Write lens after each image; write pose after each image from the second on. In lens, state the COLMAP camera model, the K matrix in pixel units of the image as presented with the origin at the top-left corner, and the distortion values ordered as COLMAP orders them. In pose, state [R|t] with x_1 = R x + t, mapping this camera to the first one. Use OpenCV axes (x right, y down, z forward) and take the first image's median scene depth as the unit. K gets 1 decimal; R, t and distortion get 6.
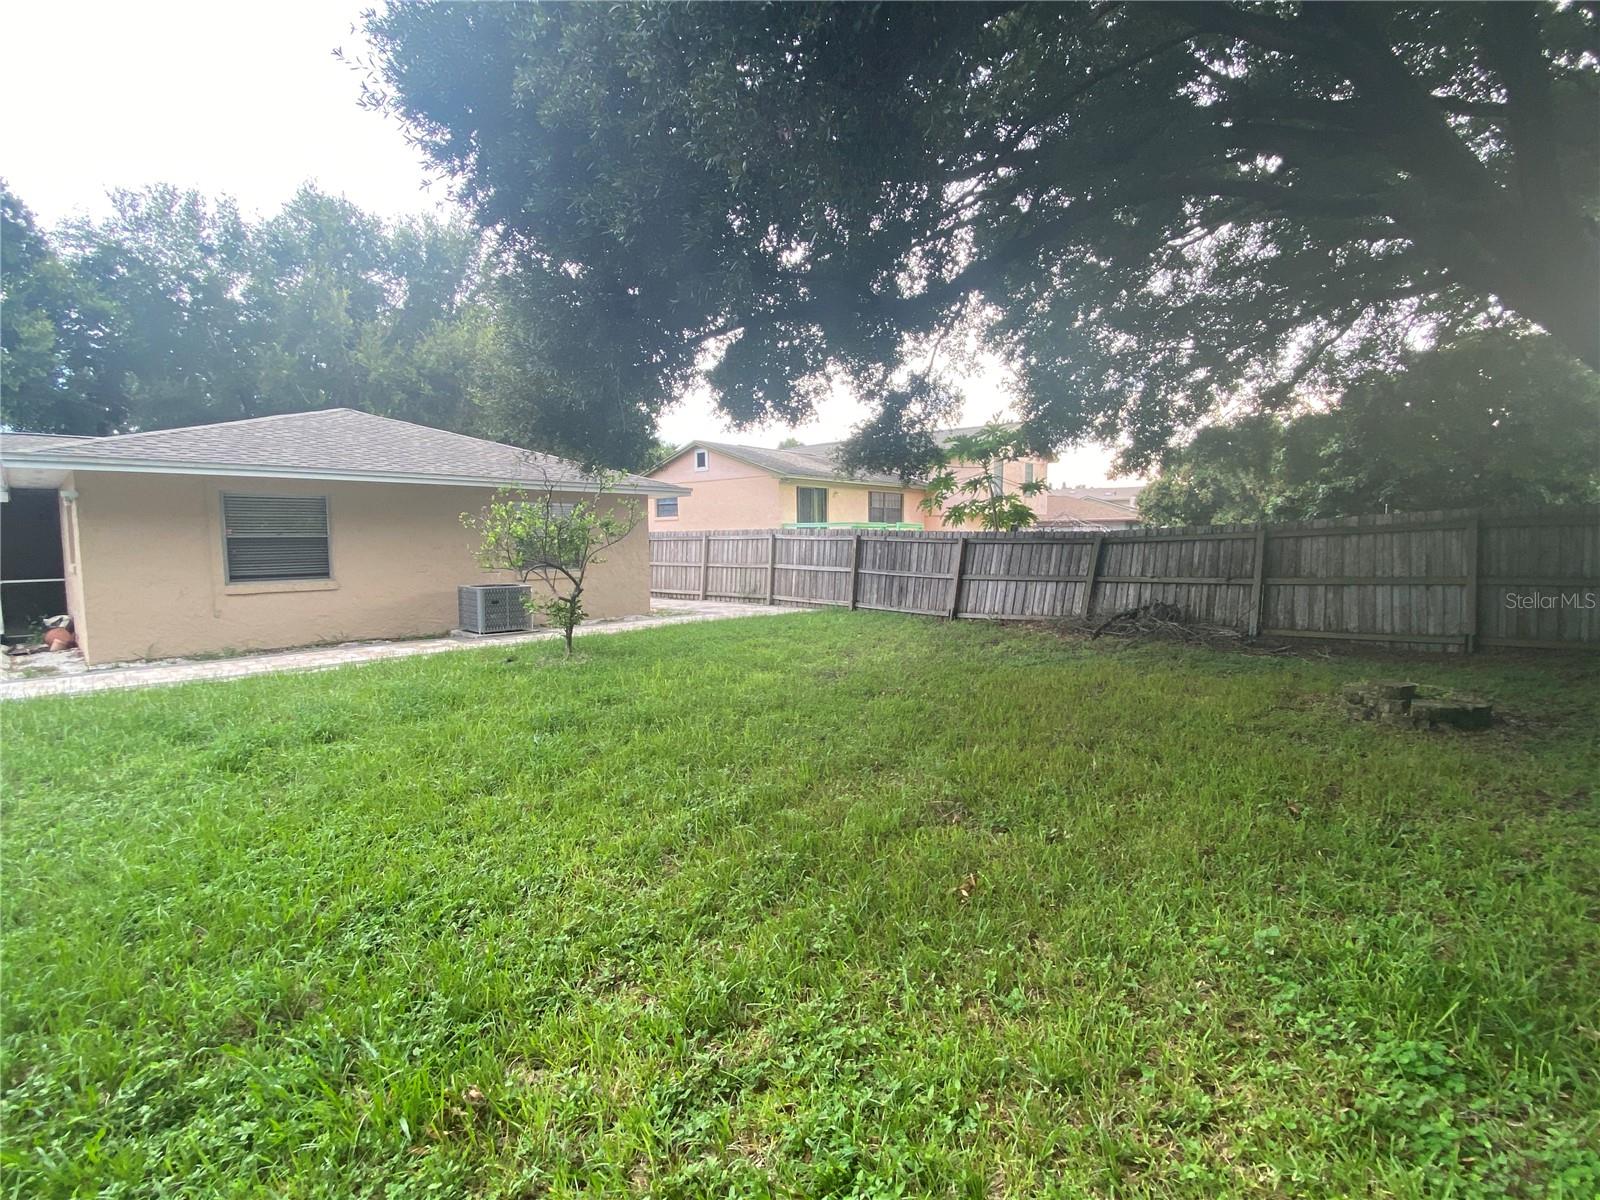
lens RADIAL K [[727.4, 0, 795.5], [0, 727.4, 602.5], [0, 0, 1]] dist [0.013204, -0.019958]
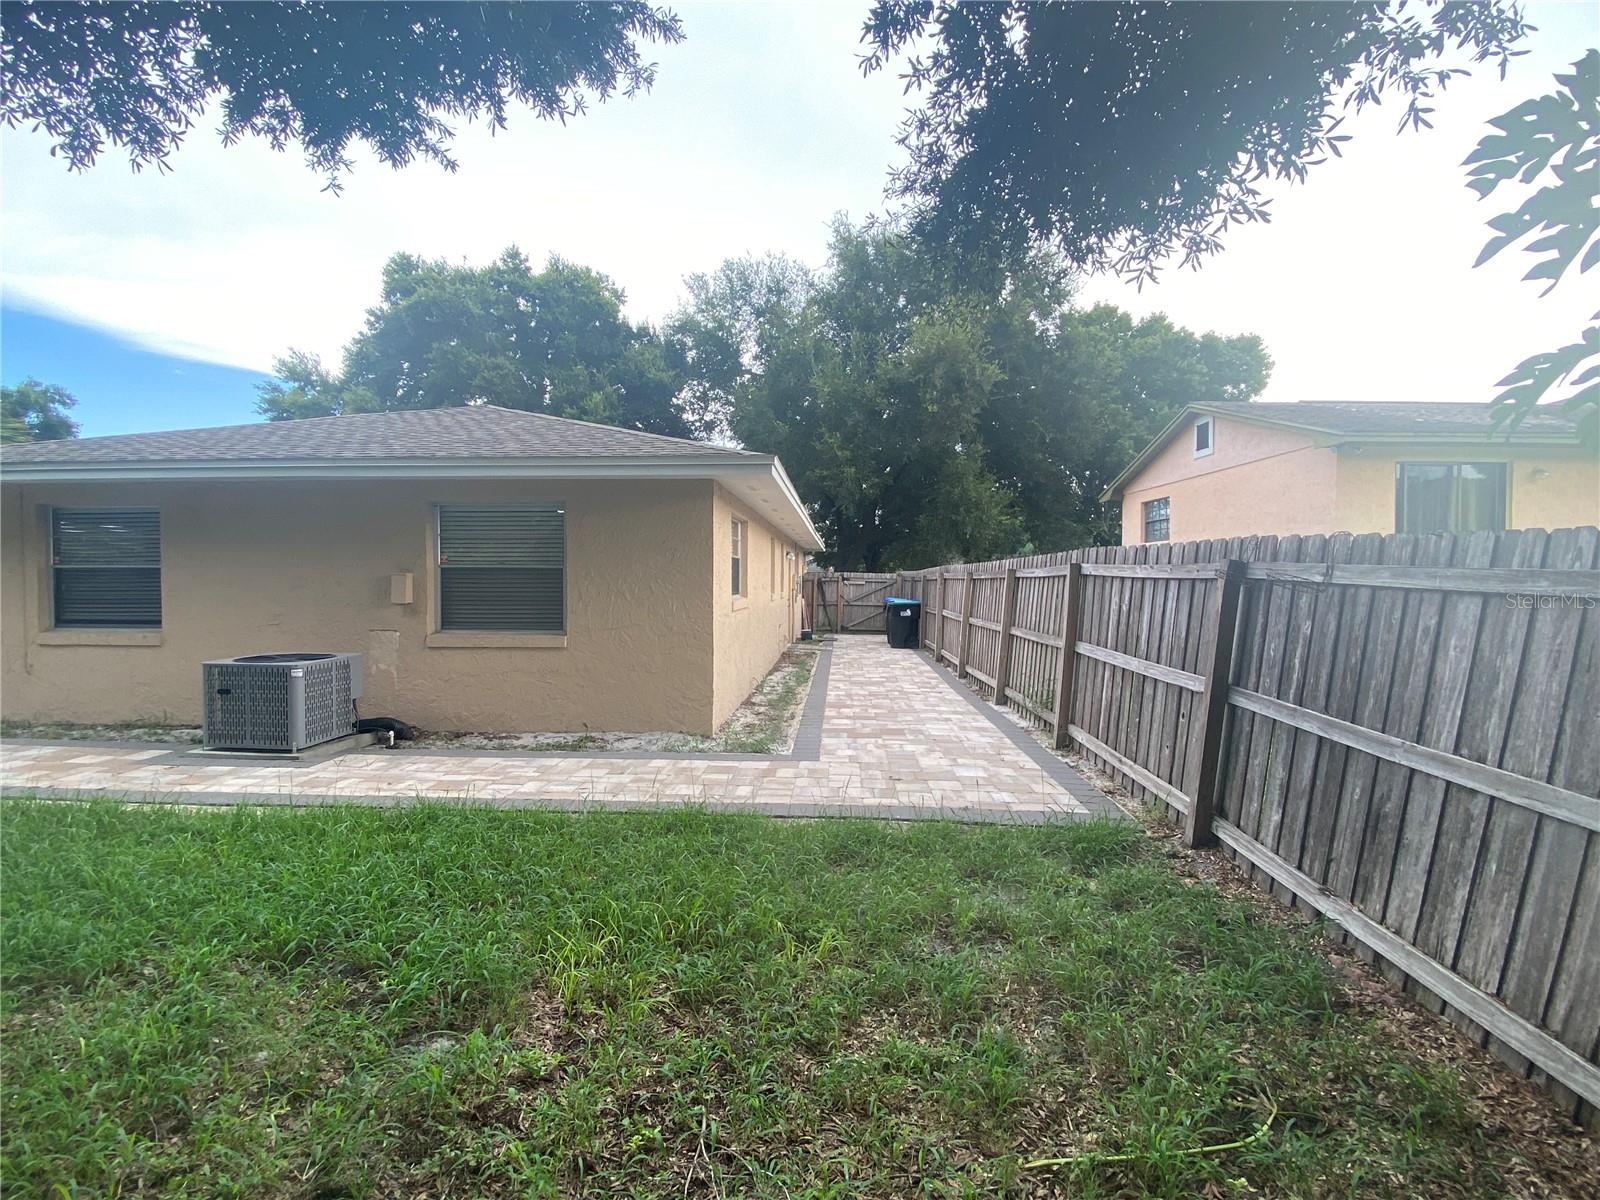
lens RADIAL K [[727.4, 0, 795.5], [0, 727.4, 602.5], [0, 0, 1]] dist [0.013204, -0.019958]
pose [[0.644080, 0.033173, -0.764239, 0.288494], [-0.071385, 0.997306, -0.016872, -0.096380], [0.761620, 0.065422, 0.644713, 1.102966]]
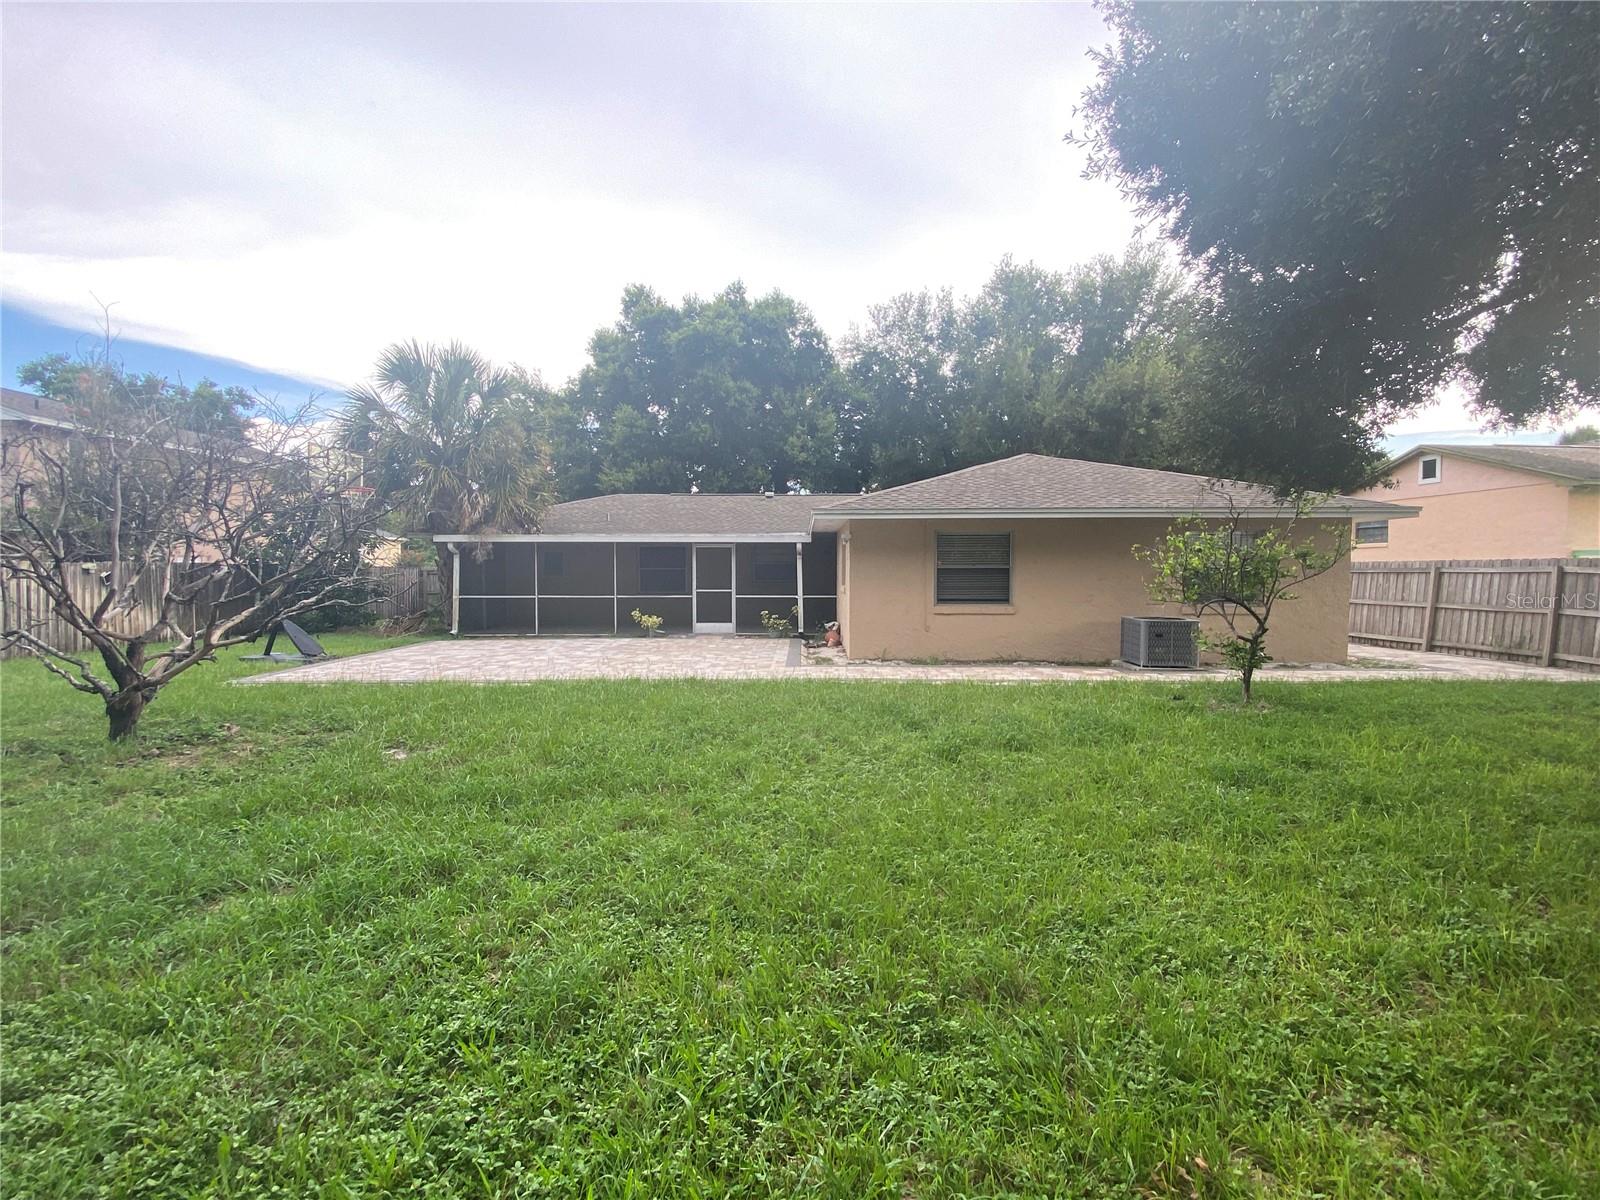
lens RADIAL K [[727.4, 0, 795.5], [0, 727.4, 602.5], [0, 0, 1]] dist [0.013204, -0.019958]
pose [[0.678187, 0.041375, -0.733724, -0.033998], [-0.070090, 0.997504, -0.008535, -0.002273], [0.731539, 0.057216, 0.679394, -0.018066]]
